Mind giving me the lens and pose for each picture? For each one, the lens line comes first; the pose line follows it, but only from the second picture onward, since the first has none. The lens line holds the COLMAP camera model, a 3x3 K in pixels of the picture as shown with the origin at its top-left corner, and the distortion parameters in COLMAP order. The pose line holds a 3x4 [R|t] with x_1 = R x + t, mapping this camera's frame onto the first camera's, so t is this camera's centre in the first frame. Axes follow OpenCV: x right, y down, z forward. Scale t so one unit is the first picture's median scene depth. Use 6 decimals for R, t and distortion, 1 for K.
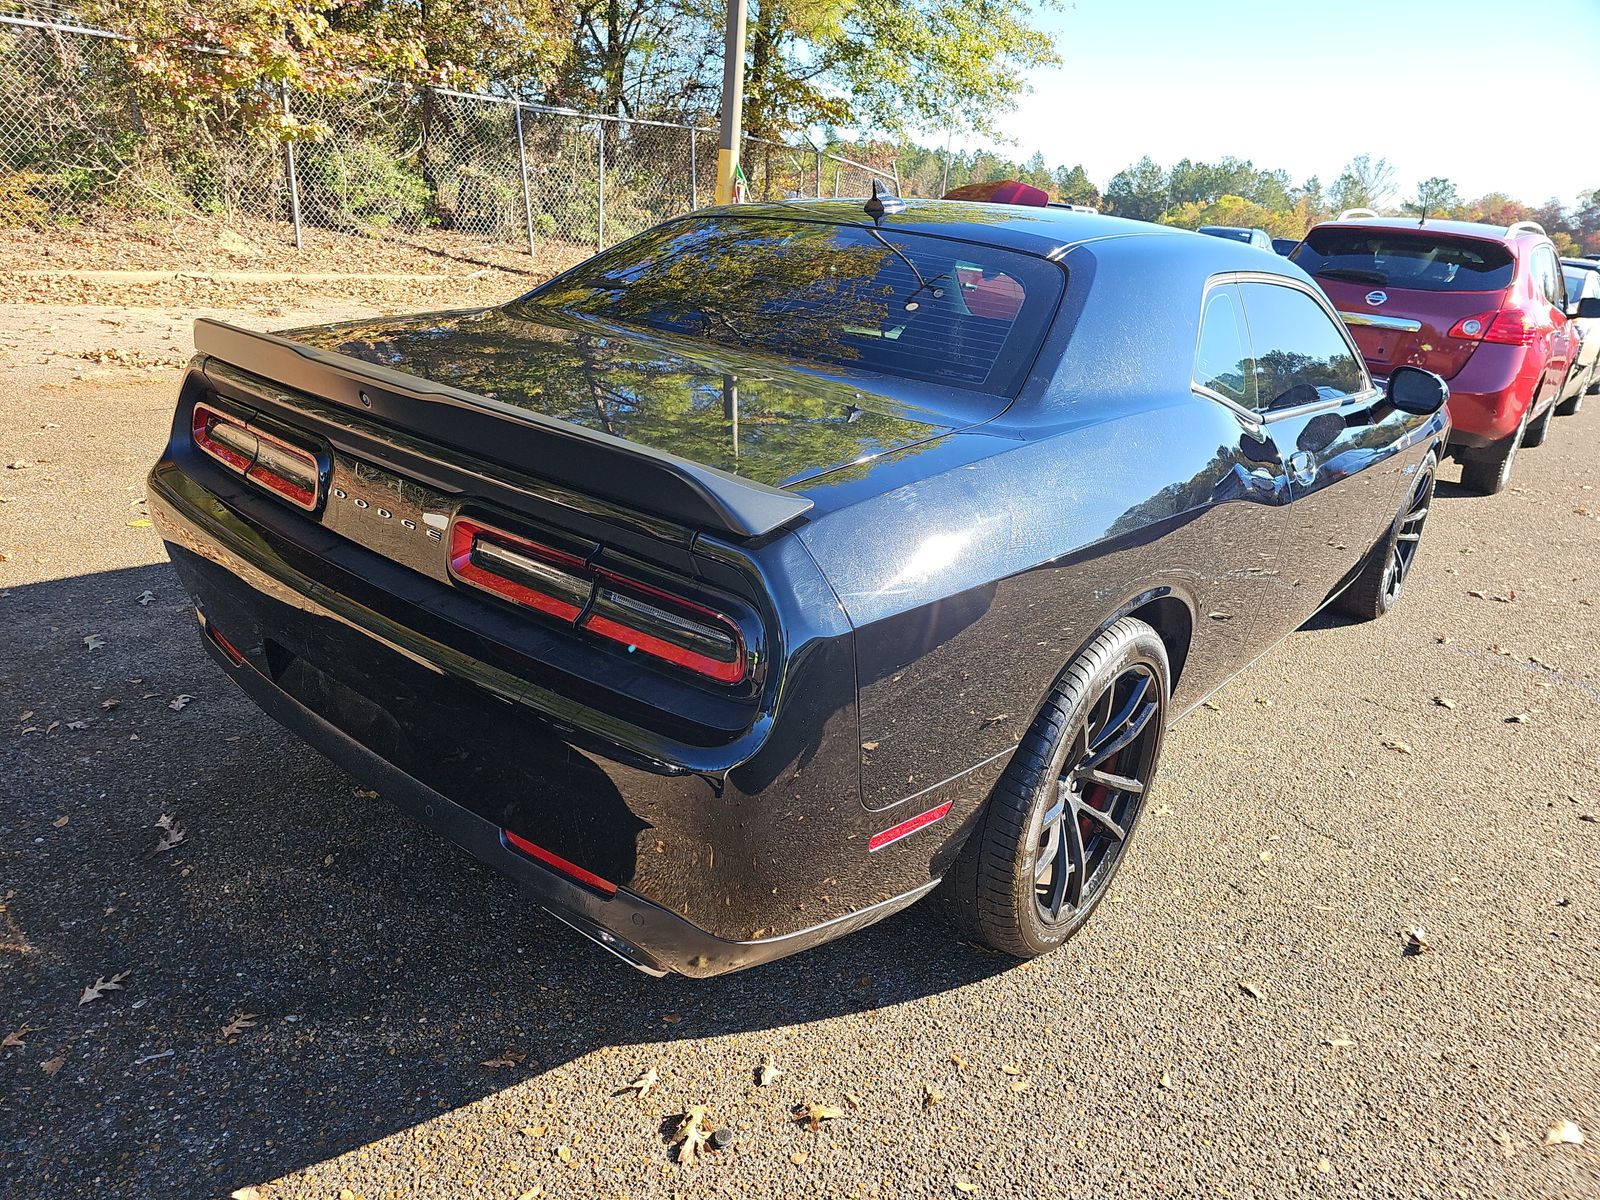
lens RADIAL K [[1073.0, 0, 798.7], [0, 1073.0, 611.0], [0, 0, 1]] dist [0.037811, -0.034643]
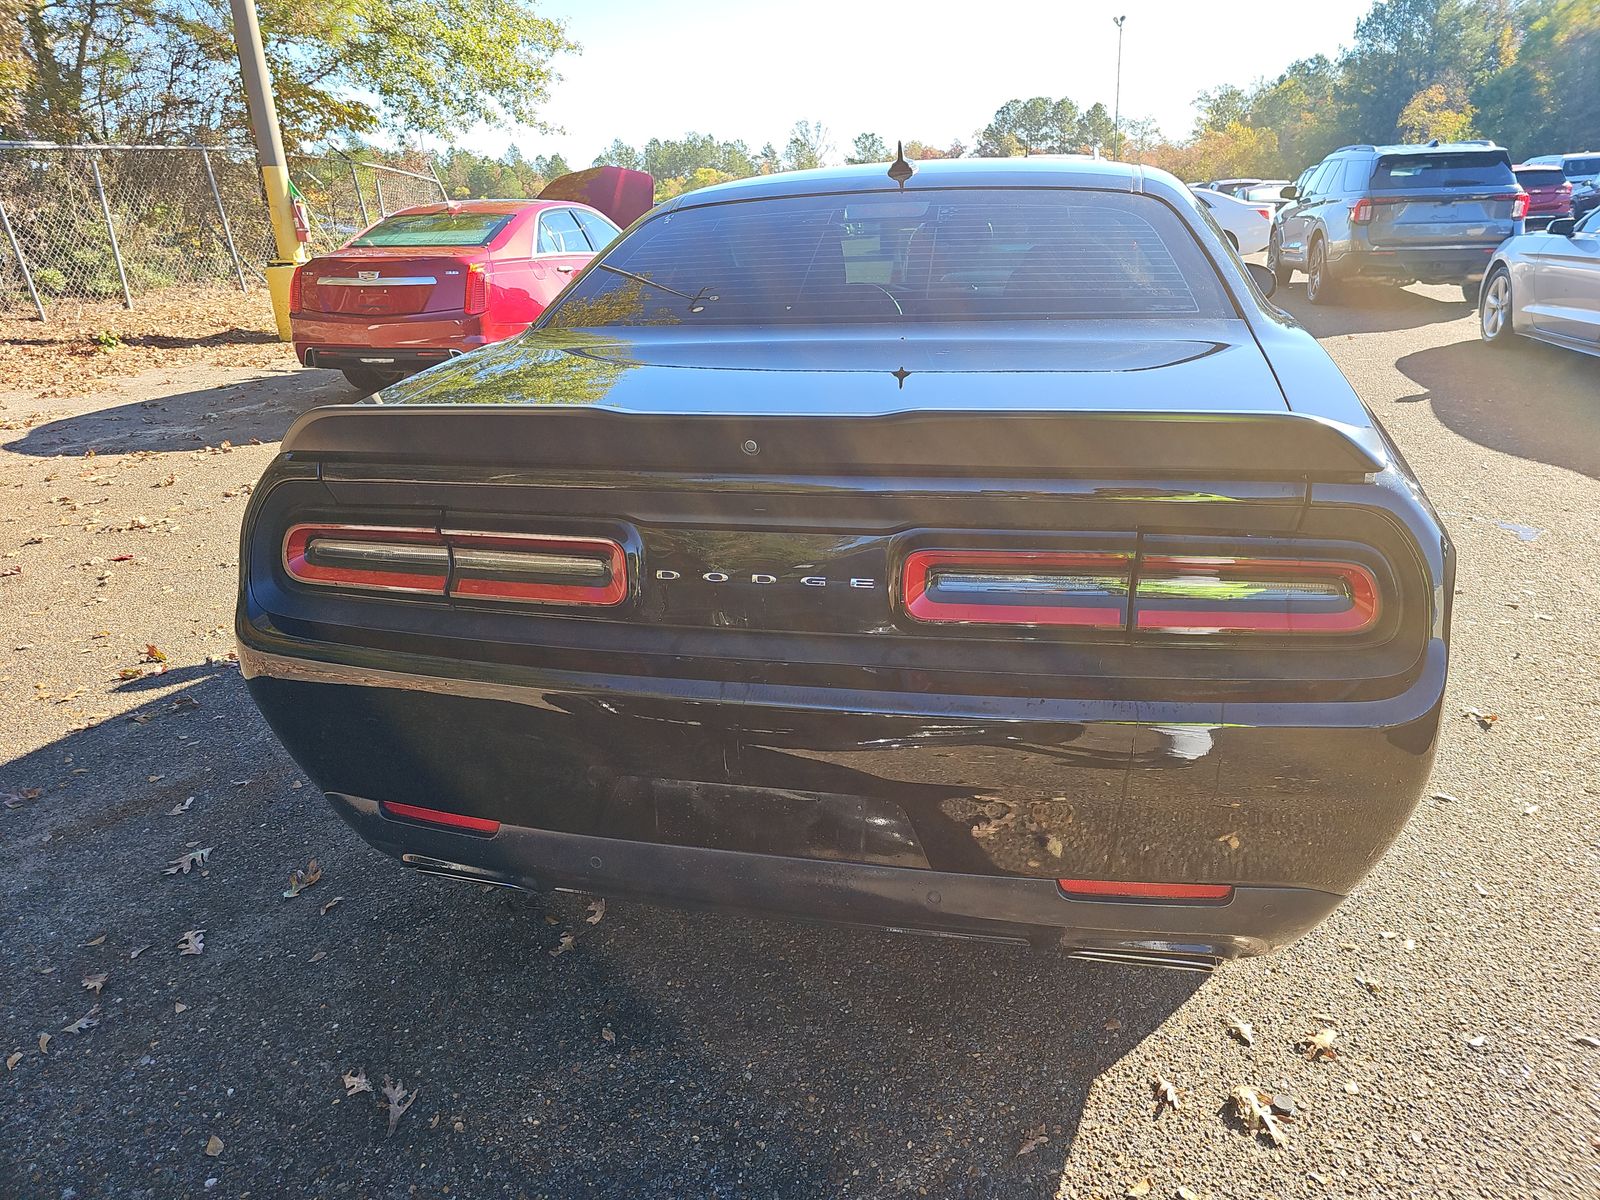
lens RADIAL K [[1073.0, 0, 805.2], [0, 1073.0, 590.4], [0, 0, 1]] dist [0.037811, -0.034643]
pose [[0.882978, -0.262151, 0.389392, -0.097726], [0.265925, 0.962930, 0.045268, -0.015698], [-0.386824, 0.063578, 0.919959, 0.033780]]
